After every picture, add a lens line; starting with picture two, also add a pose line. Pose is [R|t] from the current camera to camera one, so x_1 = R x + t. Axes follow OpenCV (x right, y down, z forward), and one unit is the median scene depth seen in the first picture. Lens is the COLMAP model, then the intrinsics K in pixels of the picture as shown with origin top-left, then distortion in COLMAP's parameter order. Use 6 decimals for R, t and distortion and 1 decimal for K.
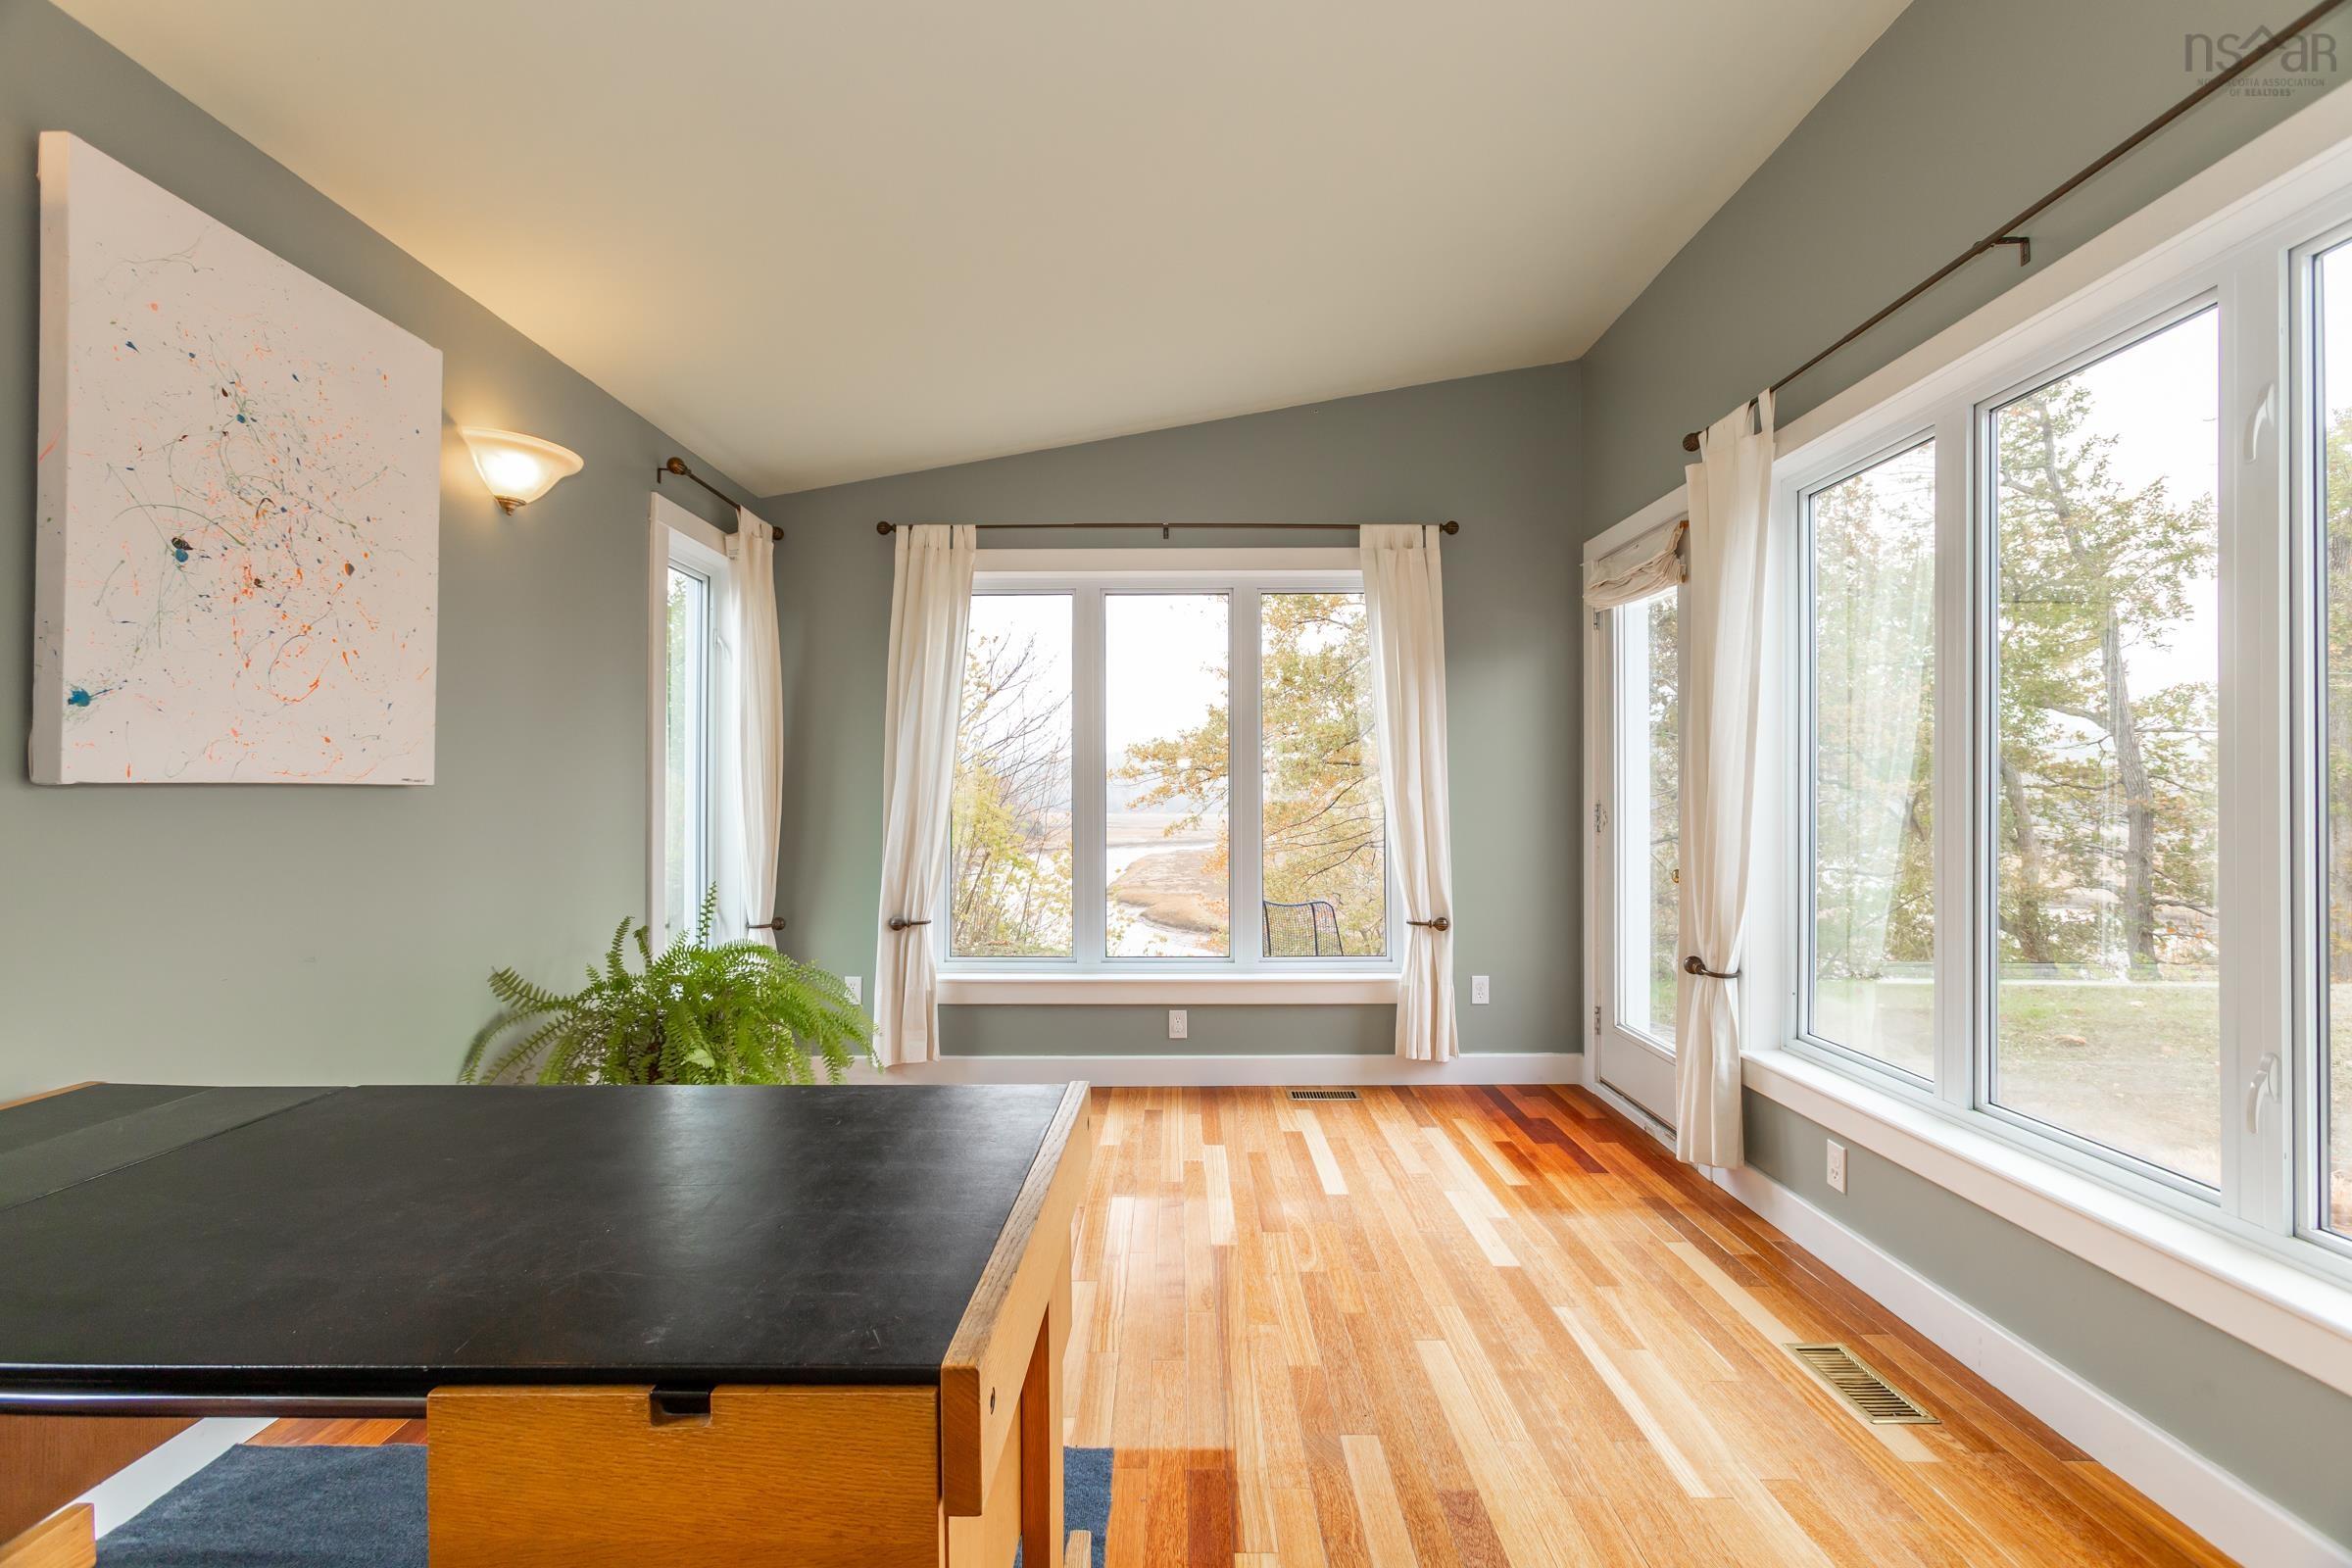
lens RADIAL K [[1045.0, 0, 1158.0], [0, 1045.0, 784.0], [0, 0, 1]] dist [-0.017068, 0.010492]
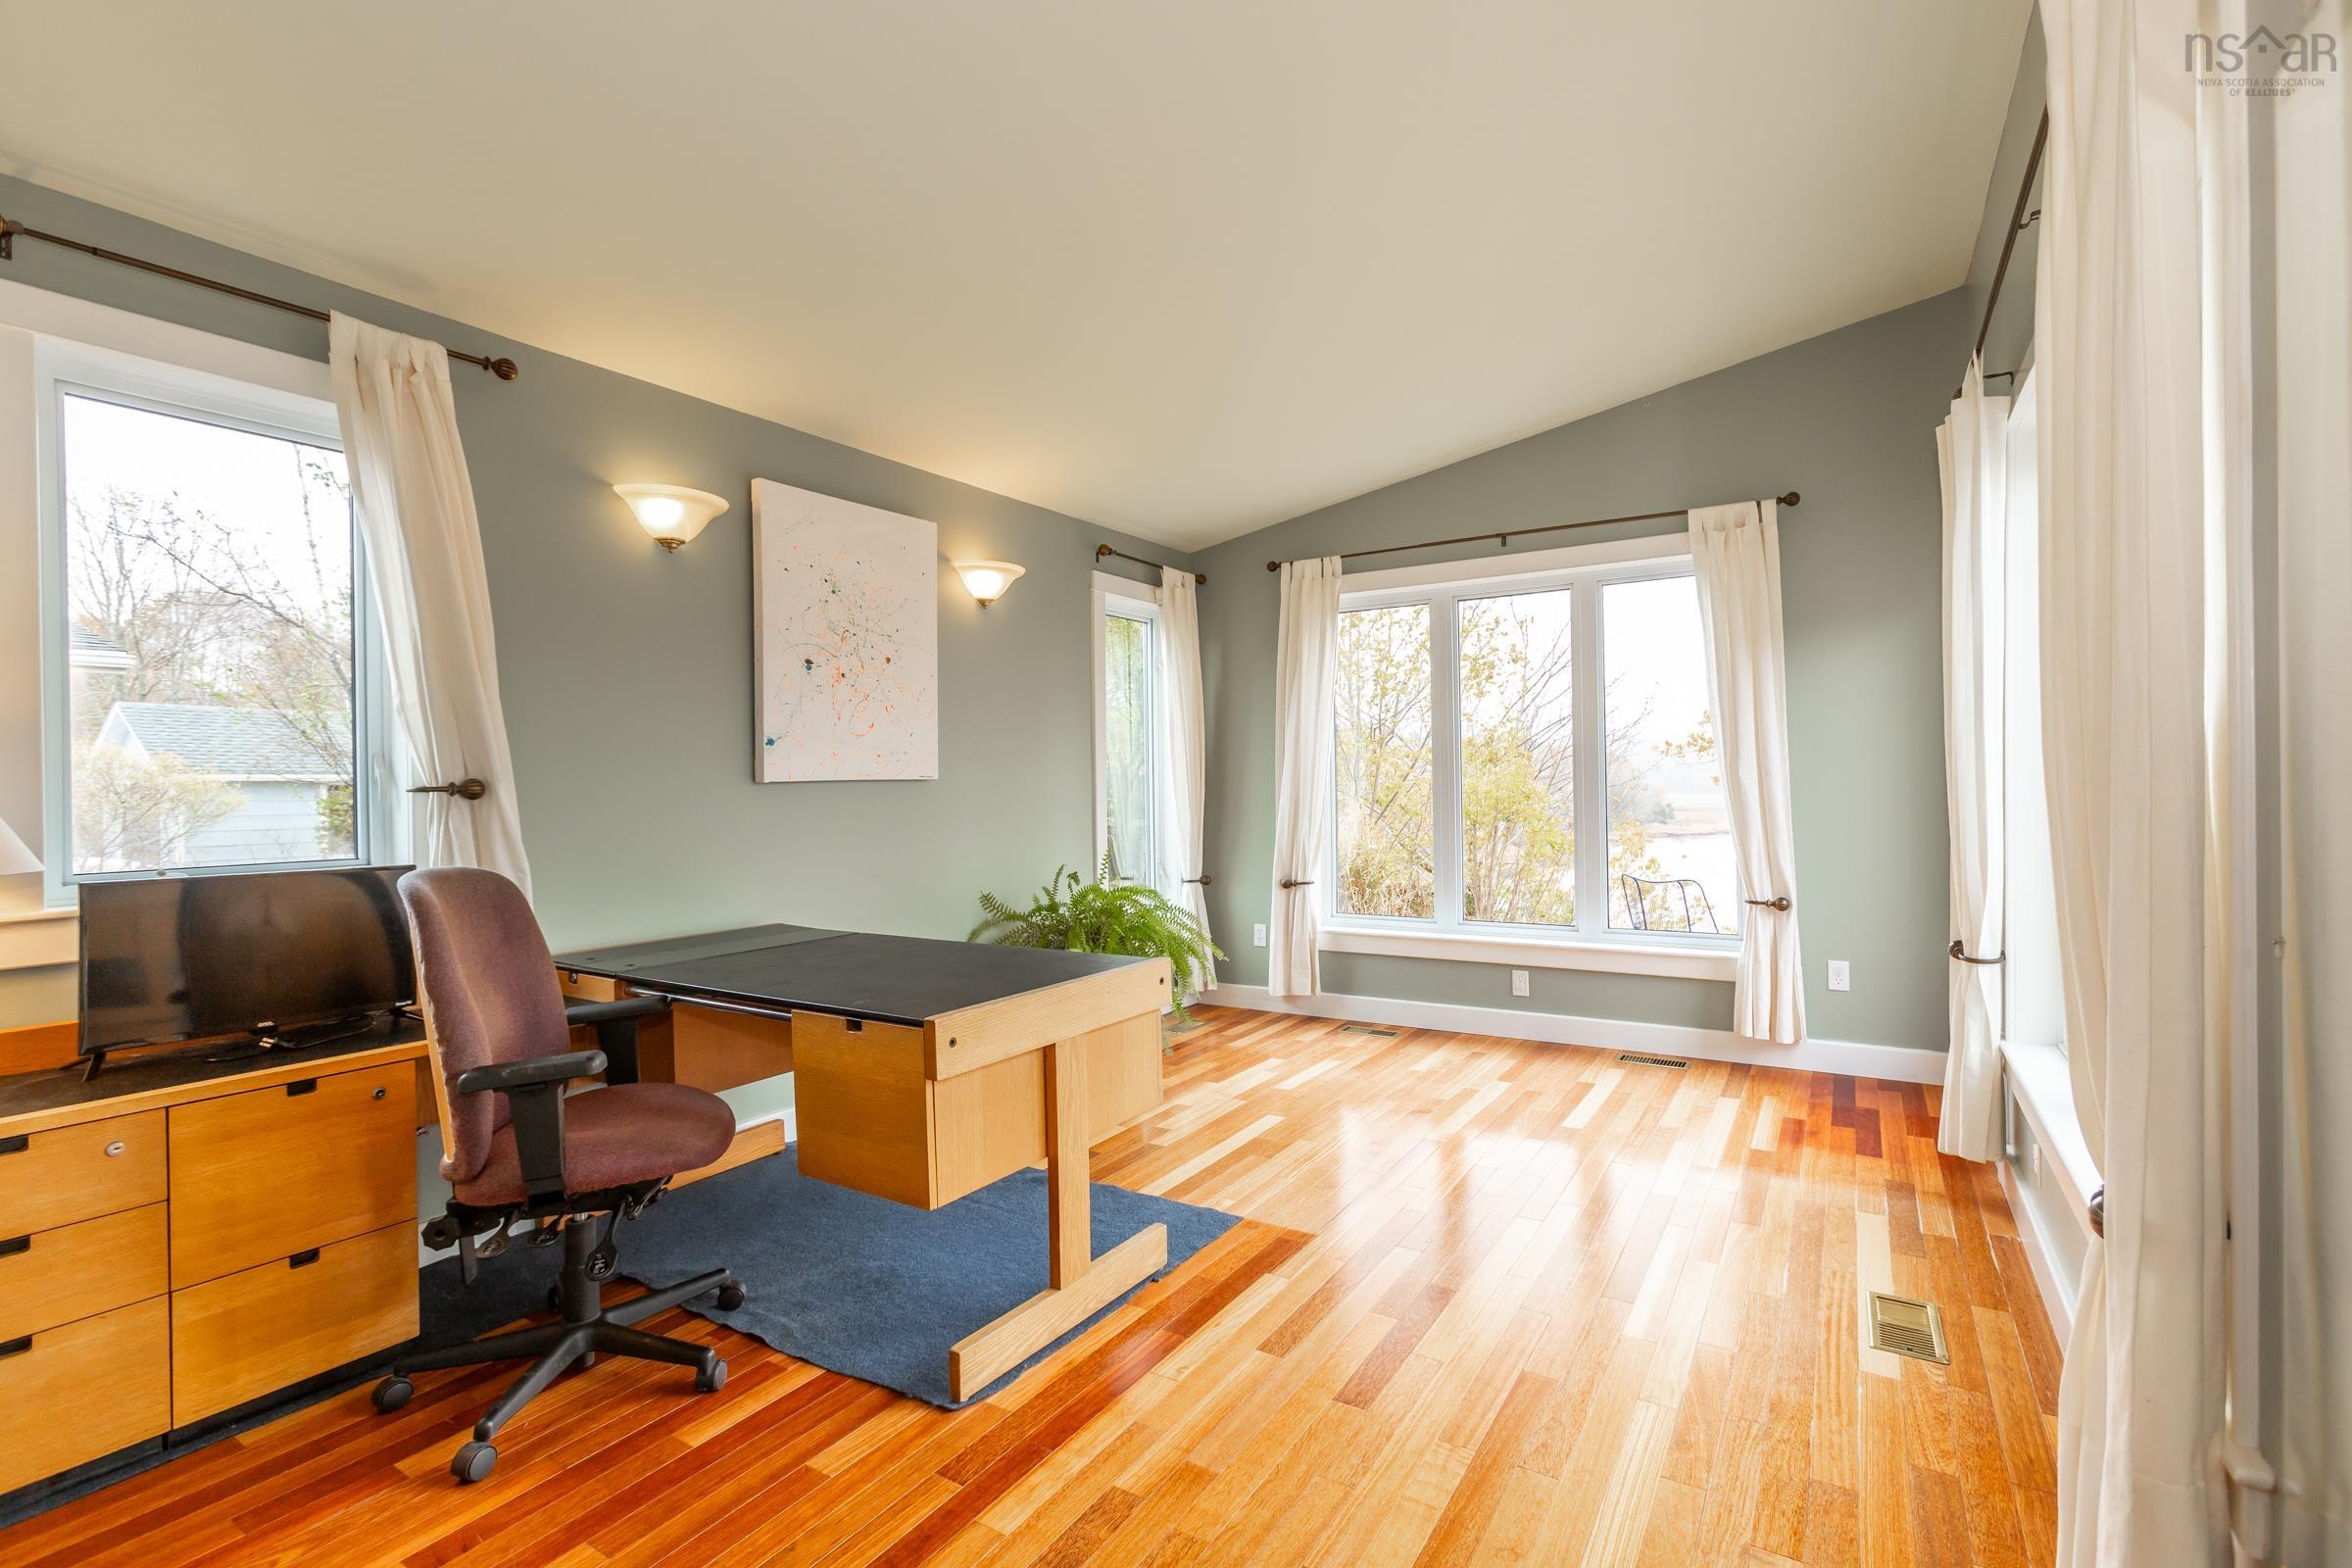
lens RADIAL K [[1045.0, 0, 1148.0], [0, 1045.0, 782.7], [0, 0, 1]] dist [-0.017068, 0.010492]
pose [[0.844081, -0.010249, -0.536118, 0.379759], [0.019699, 0.999735, 0.011903, -0.005624], [0.535854, -0.020608, 0.844059, -0.192433]]
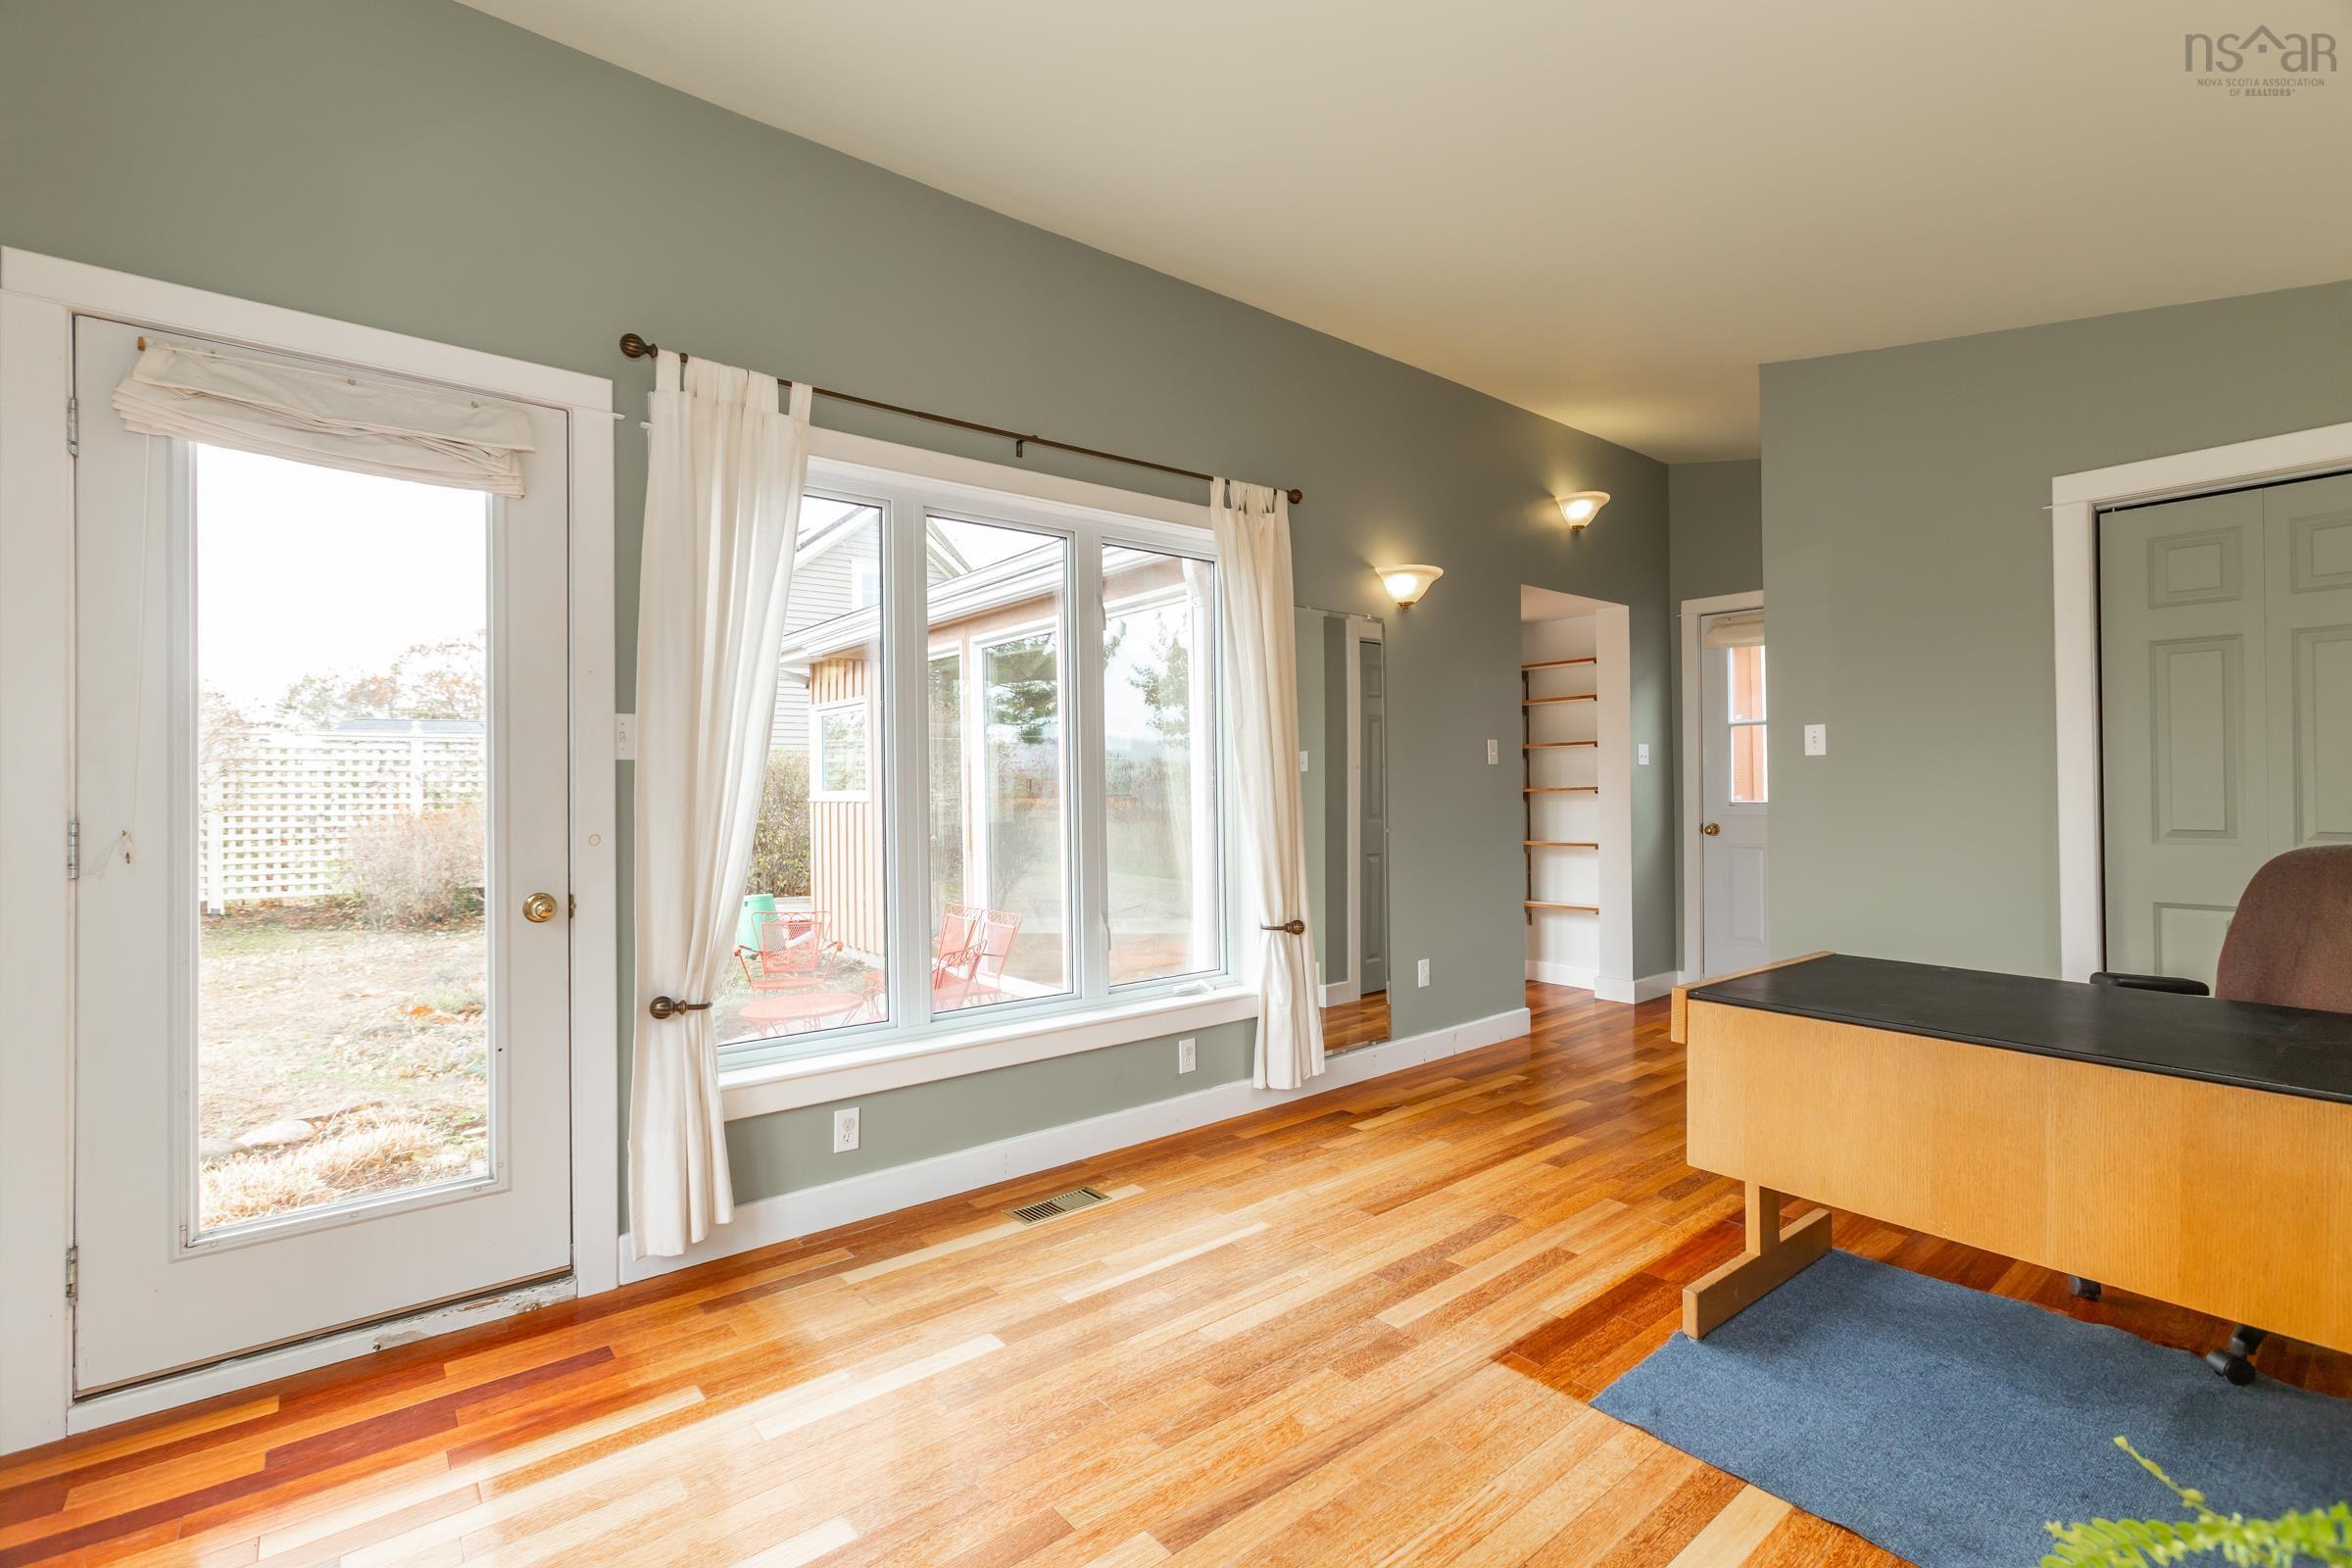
lens RADIAL K [[1045.0, 0, 1157.2], [0, 1045.0, 789.8], [0, 0, 1]] dist [-0.017068, 0.010492]
pose [[-0.639762, 0.012320, 0.768474, -0.336322], [0.004940, 0.999917, -0.011918, 0.014441], [-0.768557, -0.003828, -0.639770, 1.166084]]
